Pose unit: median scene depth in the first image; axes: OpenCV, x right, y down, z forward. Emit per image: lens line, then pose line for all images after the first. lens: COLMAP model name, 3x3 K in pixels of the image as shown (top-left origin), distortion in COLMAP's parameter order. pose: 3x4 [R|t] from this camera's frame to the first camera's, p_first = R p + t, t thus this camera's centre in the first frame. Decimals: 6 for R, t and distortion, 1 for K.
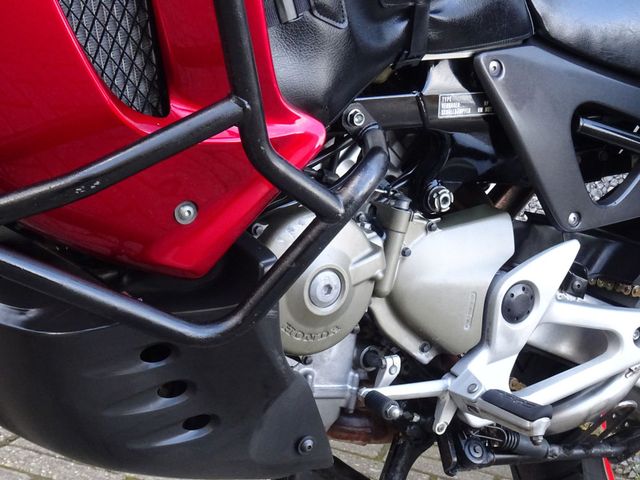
lens RADIAL K [[1515.4, 0, 320.0], [0, 1515.4, 240.0], [0, 0, 1]] dist [-0.037552, 0.003128]
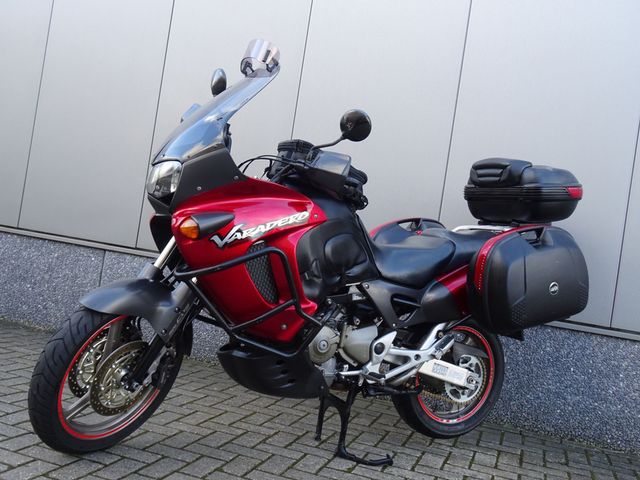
lens RADIAL K [[657.3, 0, 320.0], [0, 657.3, 240.0], [0, 0, 1]] dist [-0.001902, 0.000713]
pose [[0.994567, -0.057251, -0.086942, 0.144739], [0.042061, 0.984982, -0.167453, 0.043594], [0.095223, 0.162886, 0.982039, -0.647956]]
